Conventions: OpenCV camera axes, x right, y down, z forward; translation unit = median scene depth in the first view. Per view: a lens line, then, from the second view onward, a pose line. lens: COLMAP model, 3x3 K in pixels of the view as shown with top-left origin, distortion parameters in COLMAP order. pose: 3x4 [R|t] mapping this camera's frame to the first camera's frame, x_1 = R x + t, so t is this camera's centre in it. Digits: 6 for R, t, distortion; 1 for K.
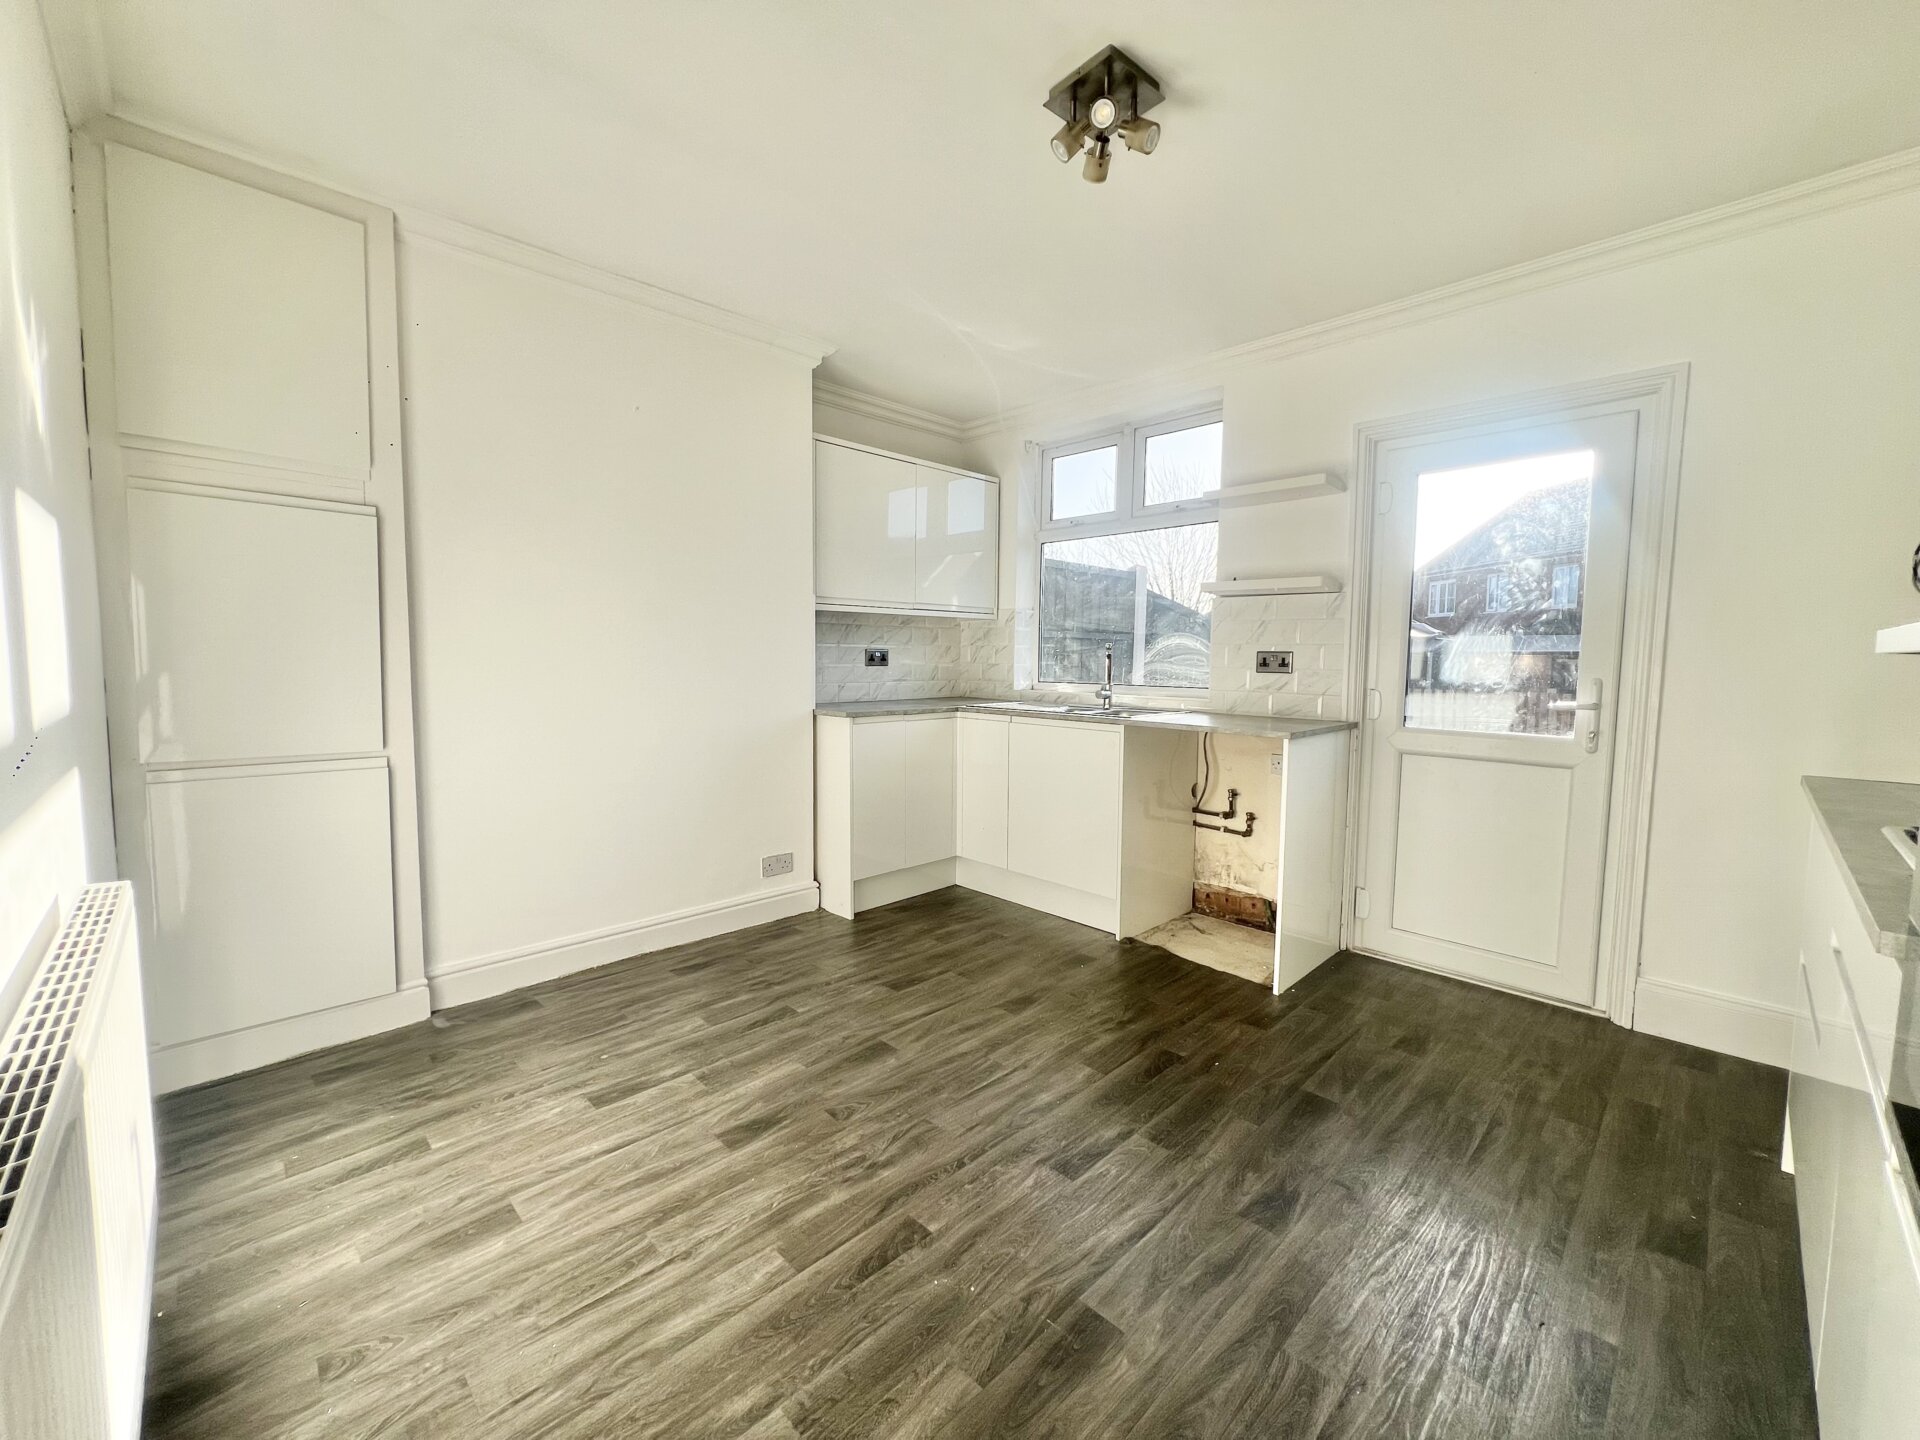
lens RADIAL K [[771.7, 0, 960.1], [0, 771.7, 714.6], [0, 0, 1]] dist [0.000025, 0.000898]
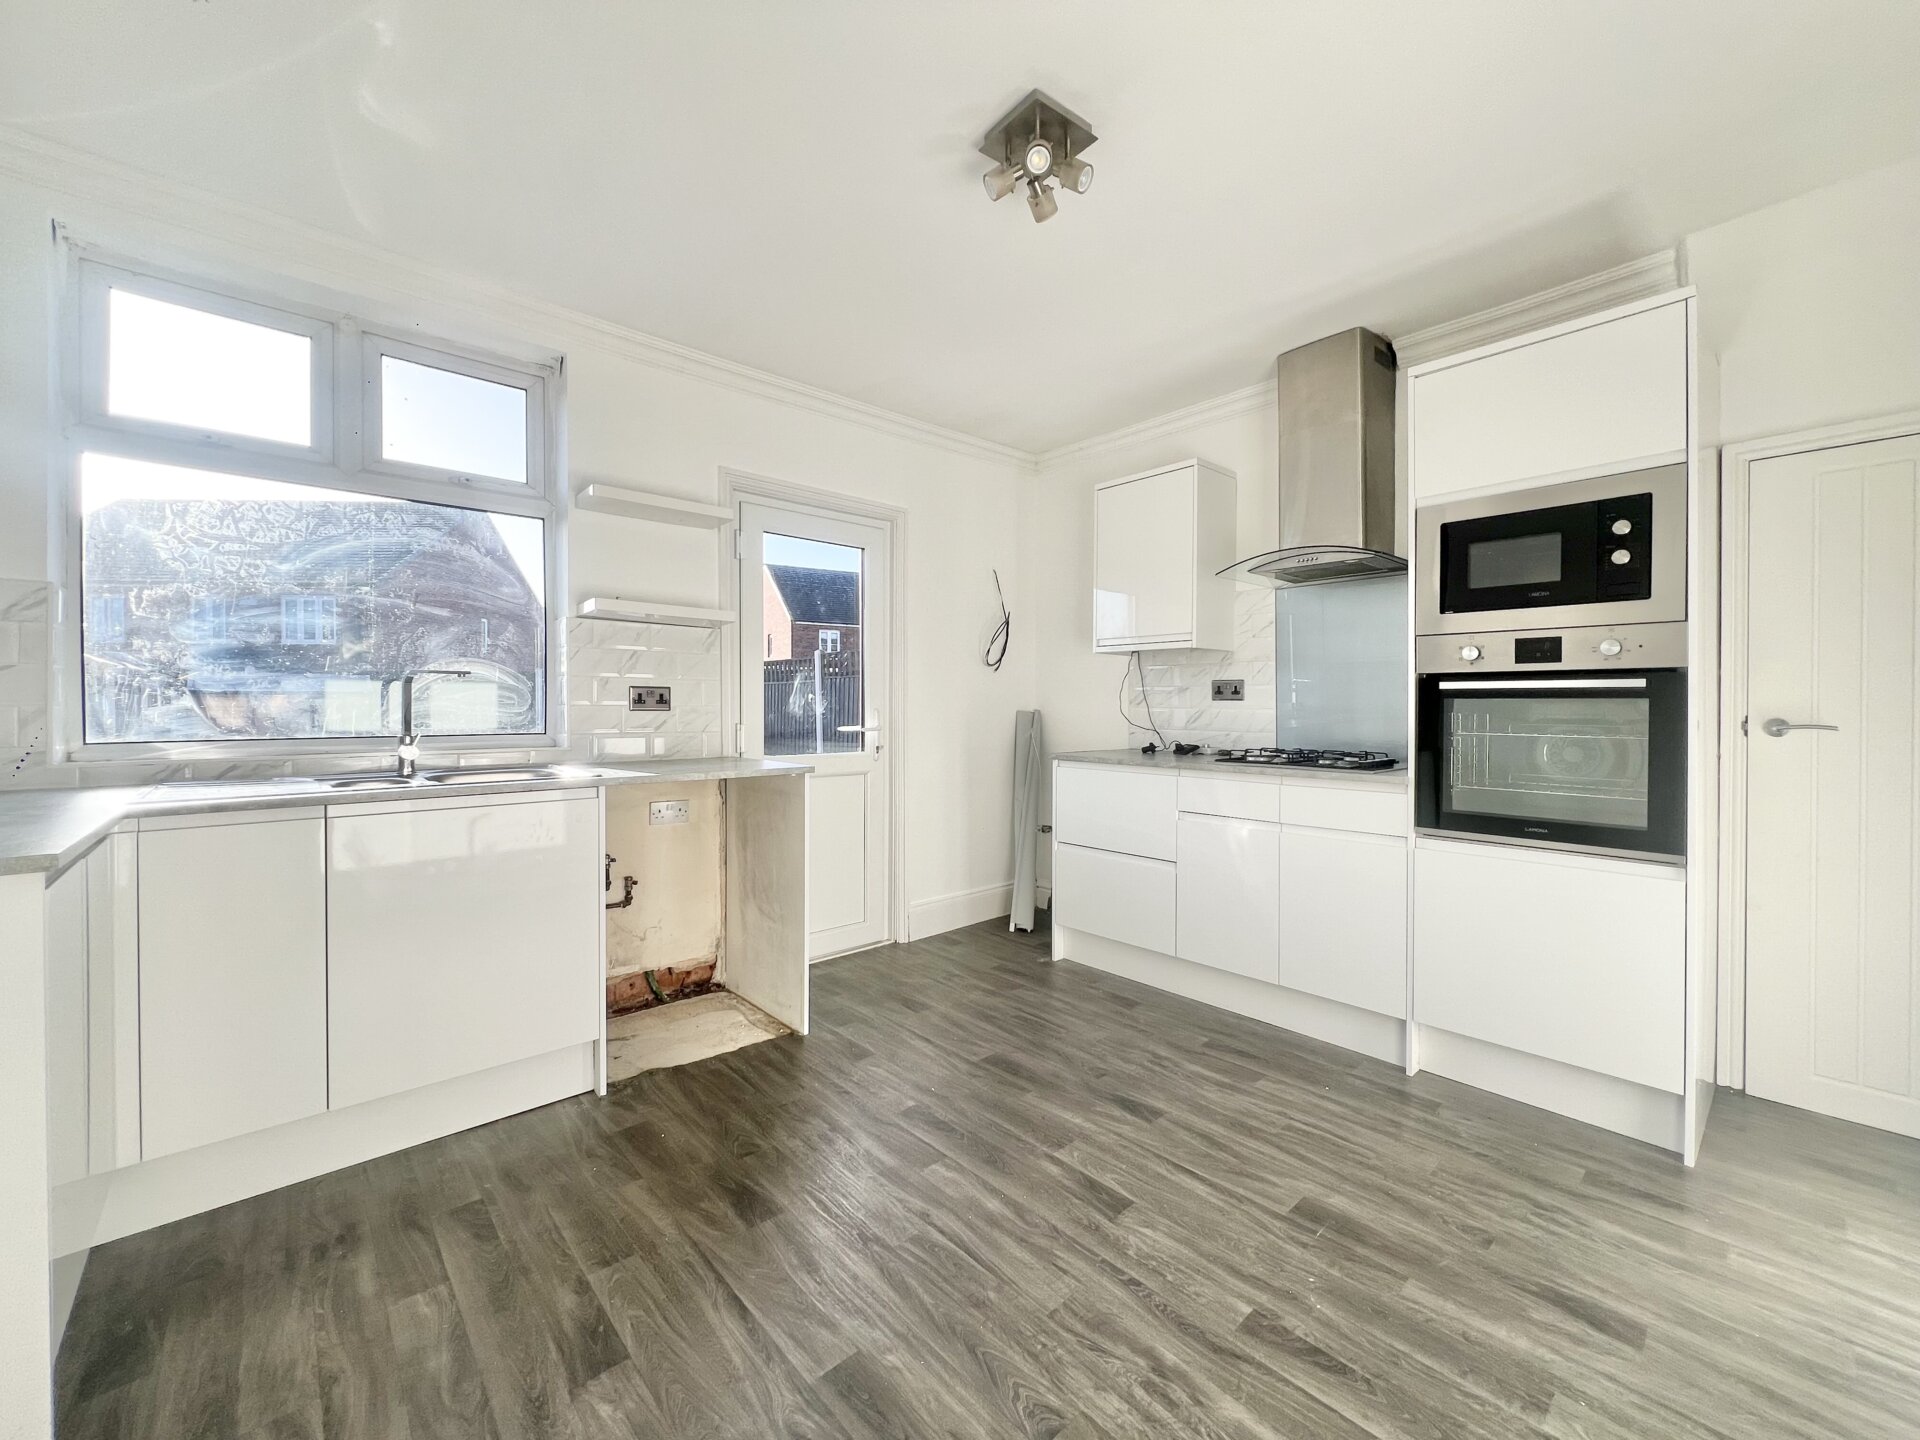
lens RADIAL K [[771.7, 0, 959.3], [0, 771.7, 717.6], [0, 0, 1]] dist [0.000025, 0.000898]
pose [[0.042331, -0.026472, 0.998753, -0.695502], [0.073789, 0.997002, 0.023298, -0.061557], [-0.996375, 0.072711, 0.044158, 0.914033]]
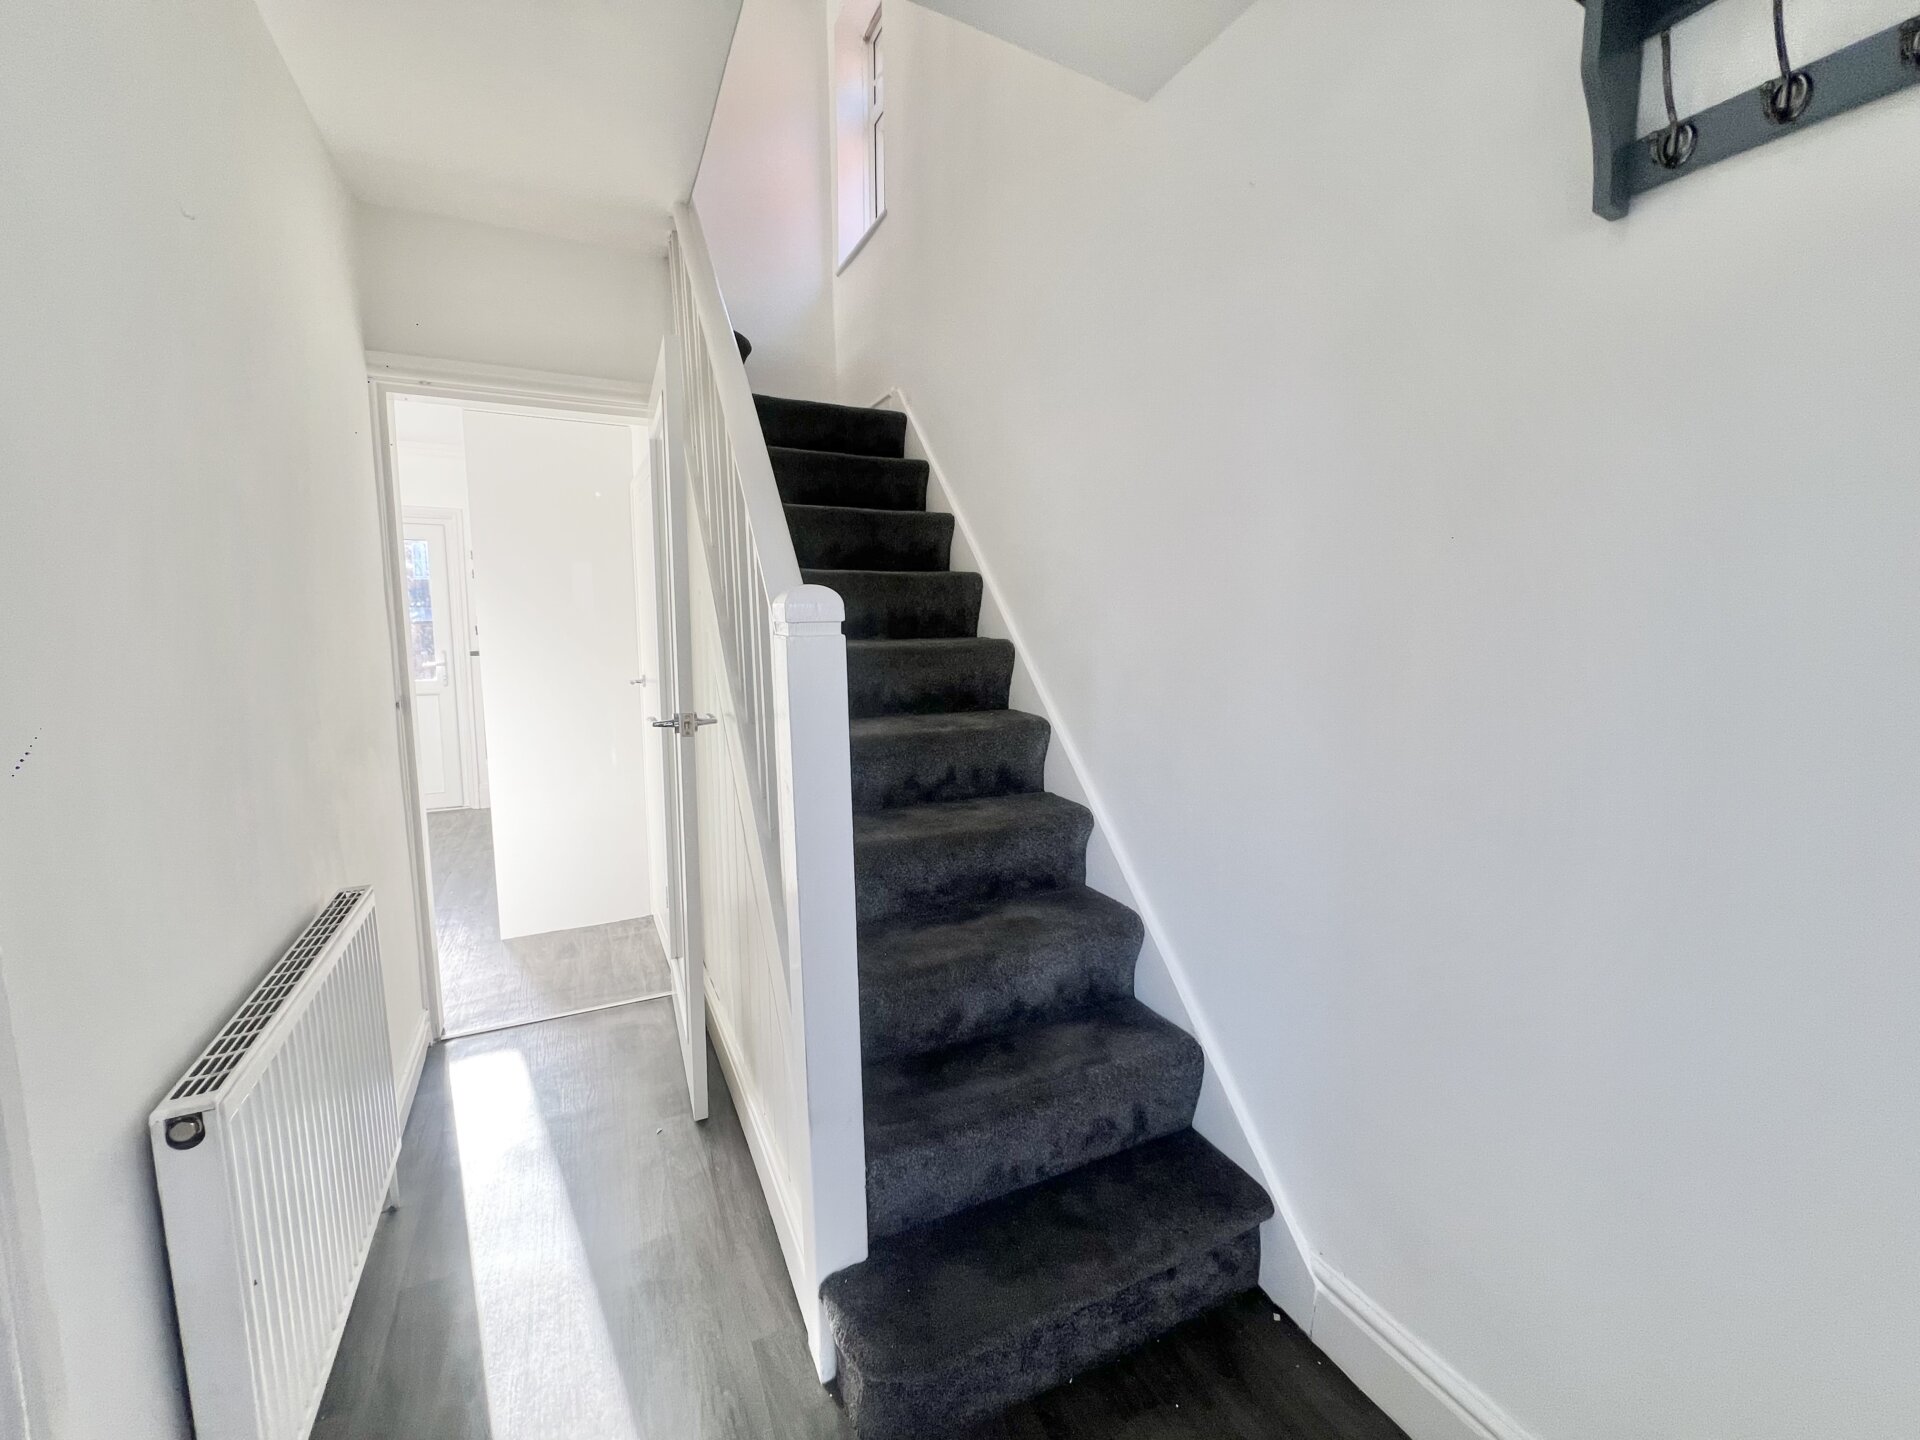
lens RADIAL K [[771.7, 0, 959.4], [0, 771.7, 715.1], [0, 0, 1]] dist [0.000025, 0.000898]
pose [[0.305271, -0.135309, 0.942603, -0.841545], [0.078275, 0.990069, 0.116773, -0.009248], [-0.949043, 0.038135, 0.312831, -1.106129]]
